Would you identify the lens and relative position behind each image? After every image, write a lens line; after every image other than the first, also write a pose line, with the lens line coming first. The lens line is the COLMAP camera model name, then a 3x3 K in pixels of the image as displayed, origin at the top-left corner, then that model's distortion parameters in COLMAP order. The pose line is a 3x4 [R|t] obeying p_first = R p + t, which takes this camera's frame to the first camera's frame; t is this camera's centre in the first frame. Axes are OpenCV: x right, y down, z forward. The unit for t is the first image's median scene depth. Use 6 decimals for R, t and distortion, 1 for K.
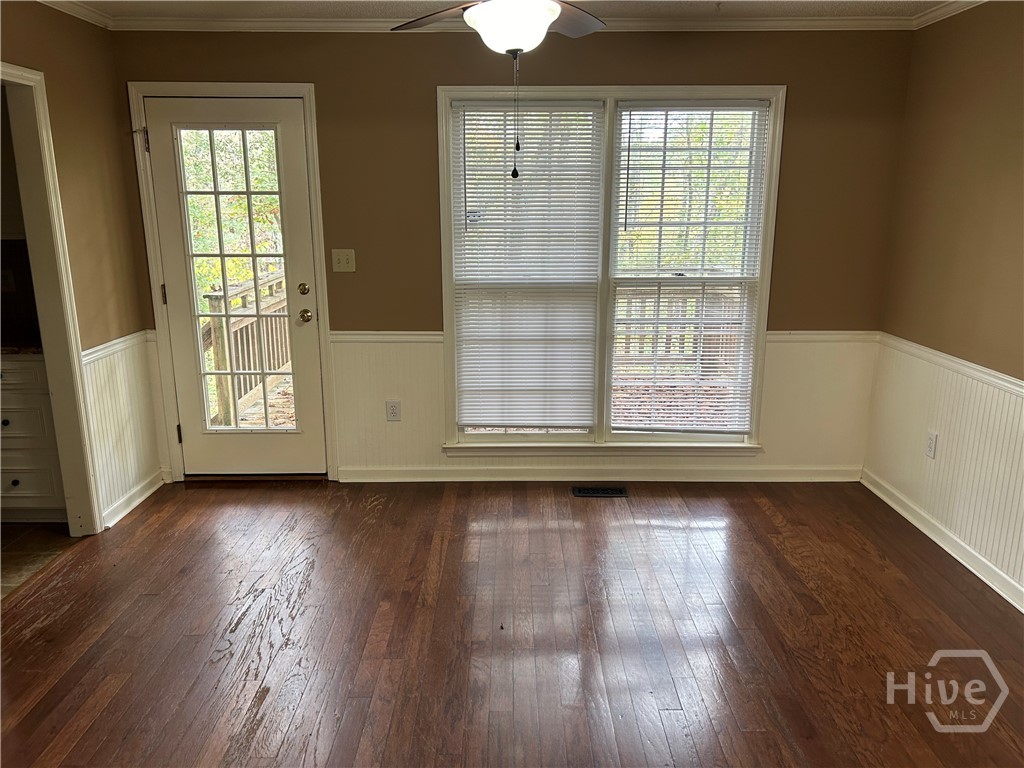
lens RADIAL K [[772.0, 0, 512.0], [0, 772.0, 384.0], [0, 0, 1]] dist [0.013623, -0.002569]
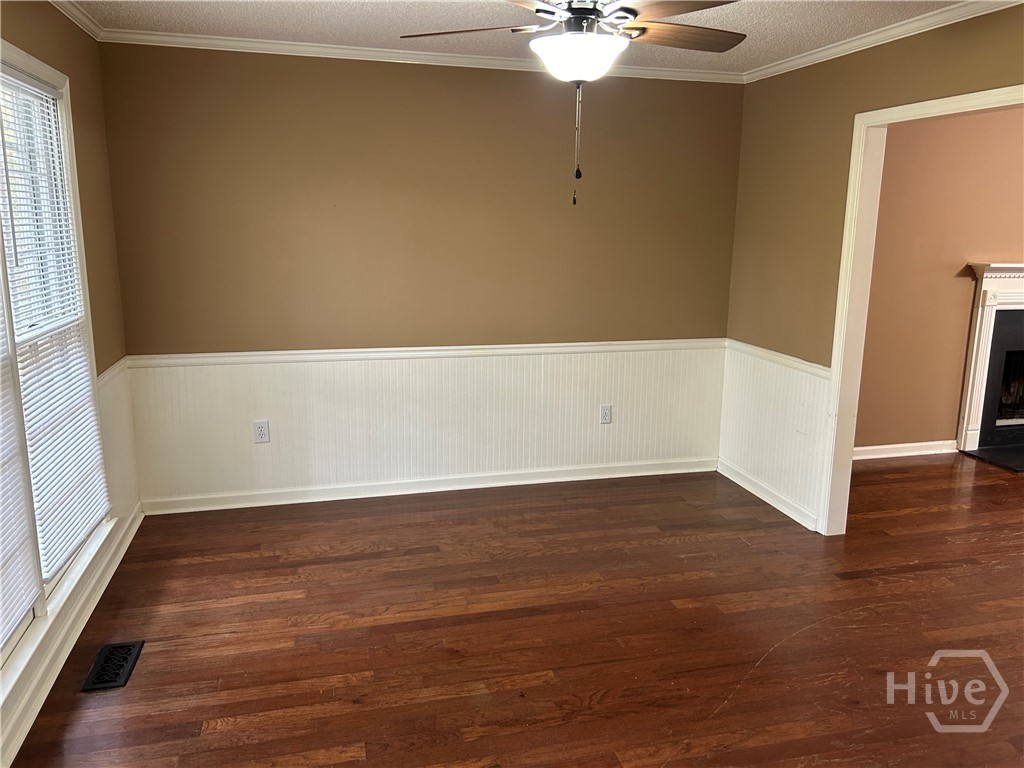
lens RADIAL K [[772.0, 0, 512.0], [0, 772.0, 384.0], [0, 0, 1]] dist [0.013623, -0.002569]
pose [[-0.249532, -0.208960, 0.945552, -0.617226], [0.213797, 0.940457, 0.264256, -0.211009], [-0.944470, 0.268097, -0.189999, 0.848871]]
